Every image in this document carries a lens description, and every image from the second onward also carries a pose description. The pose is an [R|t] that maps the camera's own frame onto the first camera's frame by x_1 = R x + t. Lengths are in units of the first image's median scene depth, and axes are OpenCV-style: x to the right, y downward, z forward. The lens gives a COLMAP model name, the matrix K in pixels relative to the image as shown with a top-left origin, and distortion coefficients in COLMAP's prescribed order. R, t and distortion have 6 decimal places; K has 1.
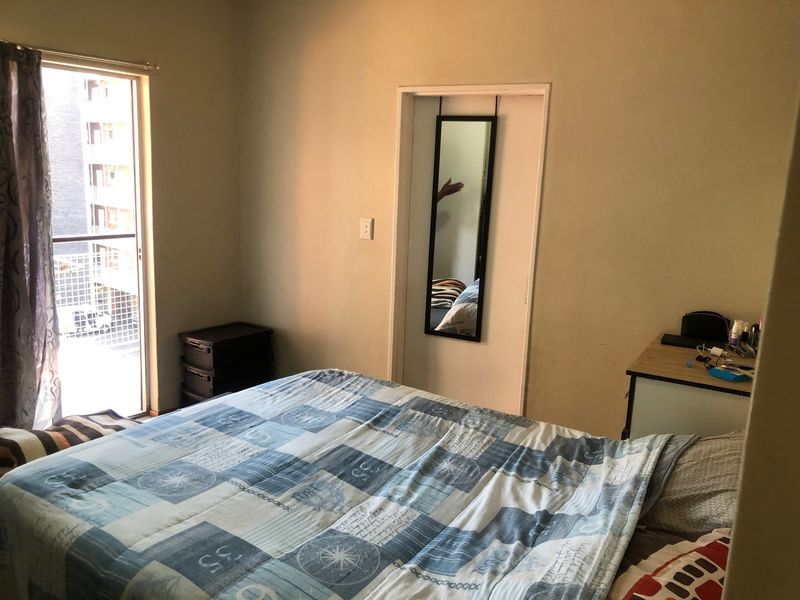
lens RADIAL K [[645.1, 0, 406.5], [0, 645.1, 302.0], [0, 0, 1]] dist [0.010131, -0.022991]
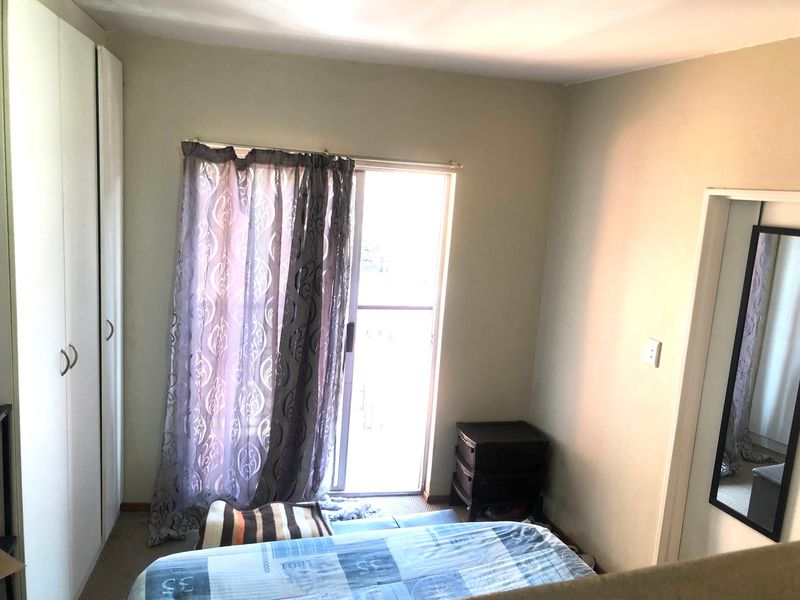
lens RADIAL K [[645.1, 0, 400.7], [0, 645.1, 300.2], [0, 0, 1]] dist [0.010131, -0.022991]
pose [[0.784877, 0.110764, -0.609672, 0.249544], [-0.155840, 0.987555, -0.021208, -0.158035], [0.599735, 0.111657, 0.792370, 0.210040]]
